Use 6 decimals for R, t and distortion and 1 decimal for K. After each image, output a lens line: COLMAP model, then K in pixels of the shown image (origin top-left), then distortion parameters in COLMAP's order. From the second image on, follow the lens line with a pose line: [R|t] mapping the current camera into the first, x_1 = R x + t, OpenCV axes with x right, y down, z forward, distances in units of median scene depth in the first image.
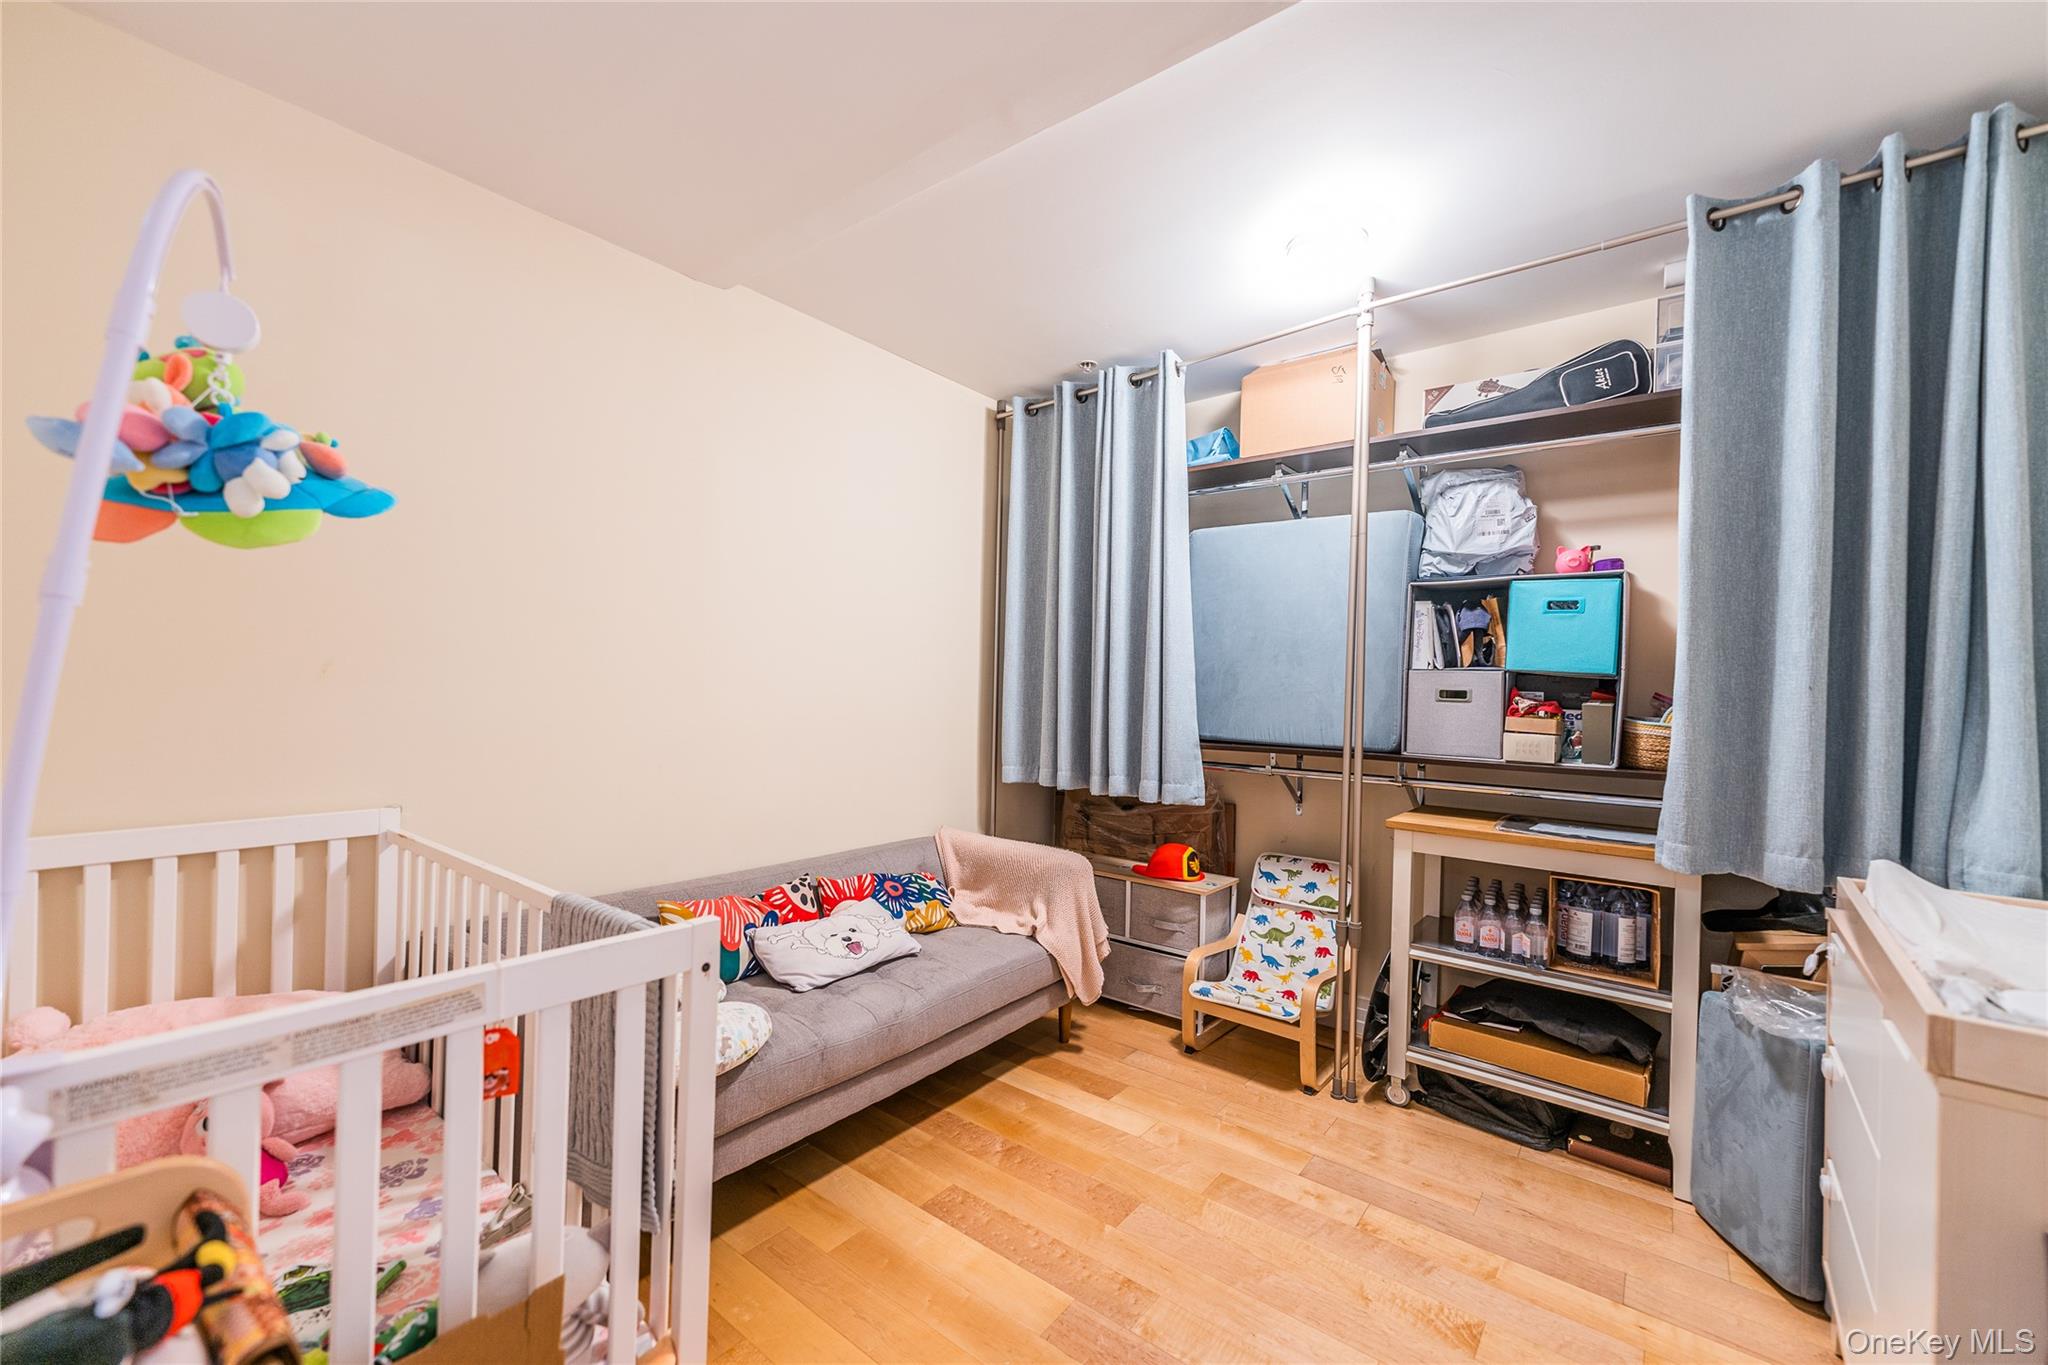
lens RADIAL K [[827.7, 0, 1027.1], [0, 827.7, 685.0], [0, 0, 1]] dist [0.006321, -0.001198]
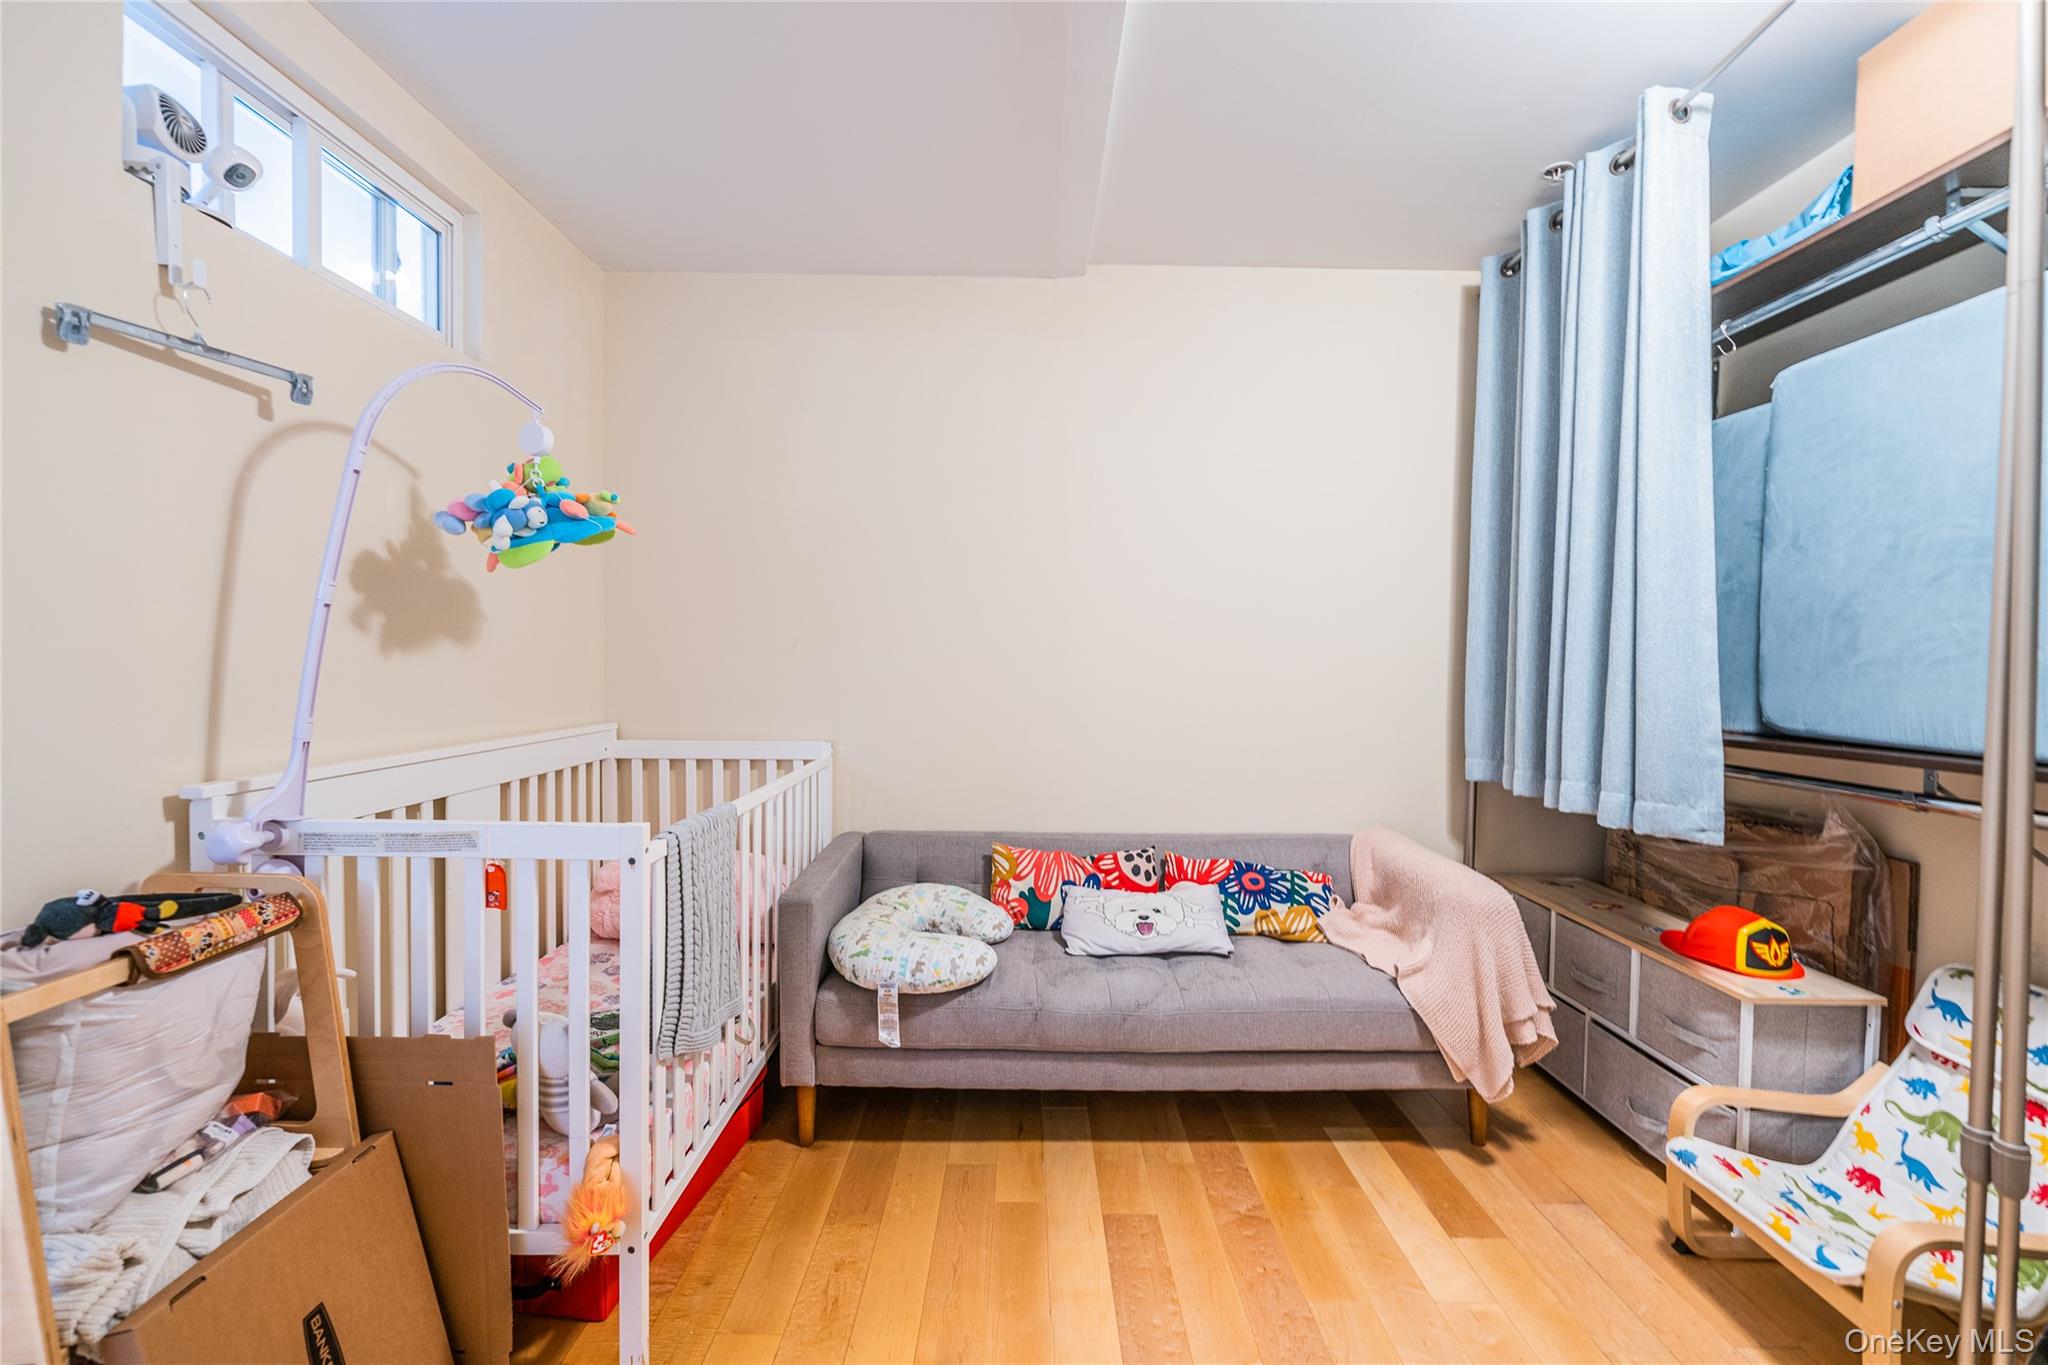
lens RADIAL K [[827.7, 0, 1023.4], [0, 827.7, 682.2], [0, 0, 1]] dist [0.006321, -0.001198]
pose [[0.618976, 0.005035, -0.785394, 0.383597], [0.007749, 0.999892, 0.012517, 0.020236], [0.785372, -0.013834, 0.618870, 0.265189]]
